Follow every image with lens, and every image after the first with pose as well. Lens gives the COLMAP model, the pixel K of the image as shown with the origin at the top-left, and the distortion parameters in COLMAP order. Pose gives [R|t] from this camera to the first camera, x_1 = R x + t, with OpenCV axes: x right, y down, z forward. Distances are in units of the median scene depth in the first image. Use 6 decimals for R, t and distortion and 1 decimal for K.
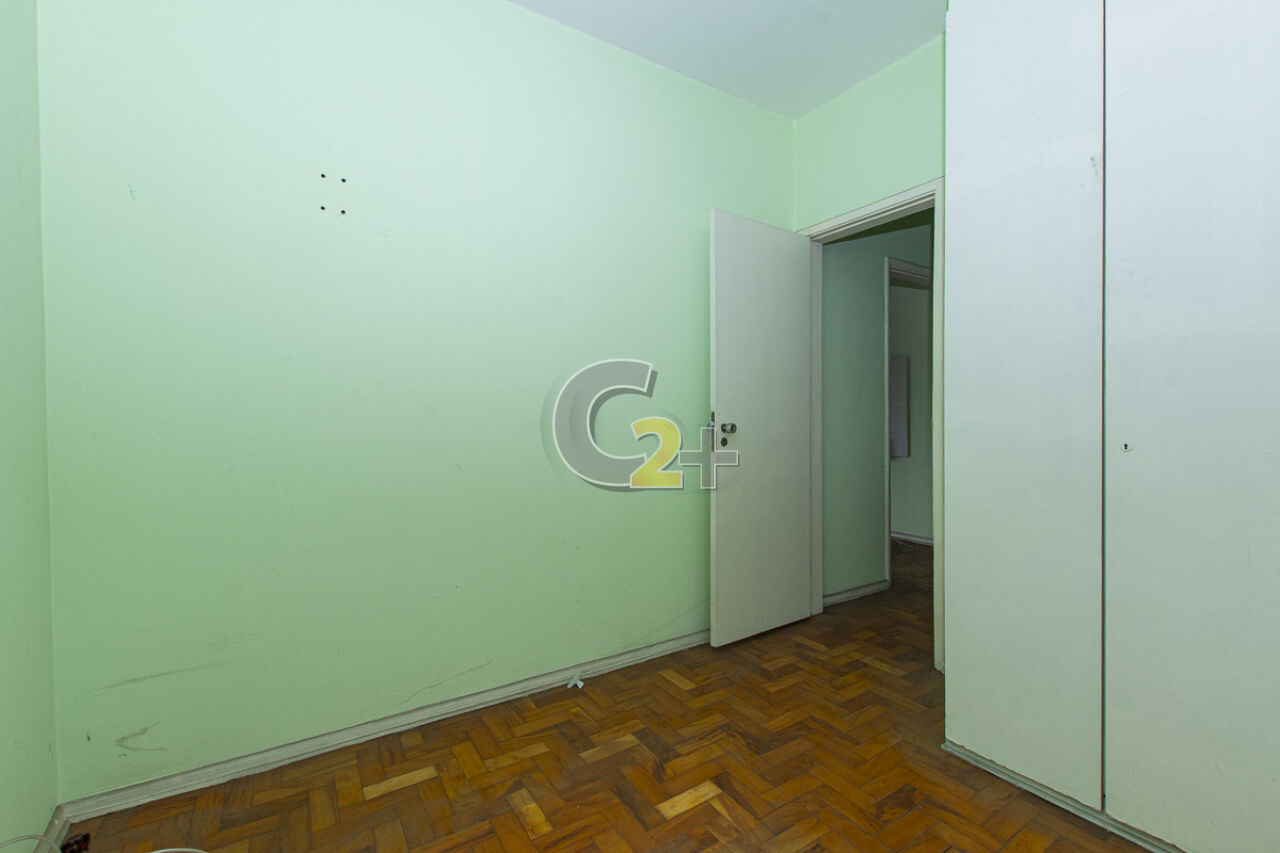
lens RADIAL K [[559.9, 0, 636.2], [0, 559.9, 425.3], [0, 0, 1]] dist [0.002418, -0.000243]
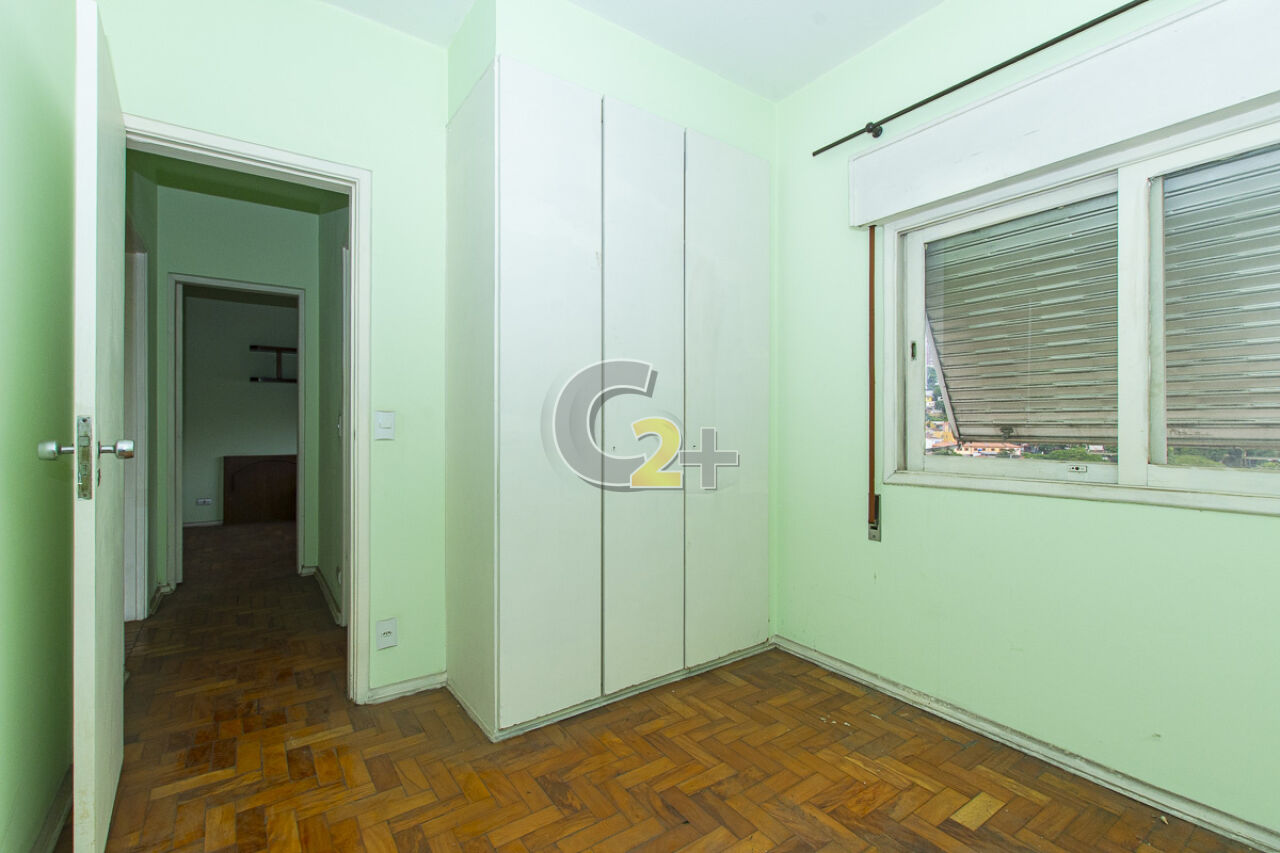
lens RADIAL K [[559.9, 0, 643.6], [0, 559.9, 427.9], [0, 0, 1]] dist [0.002418, -0.000243]
pose [[-0.054653, -0.004810, 0.998494, -0.409316], [0.004848, 0.999975, 0.005082, -0.018011], [-0.998494, 0.005118, -0.054628, 0.602529]]
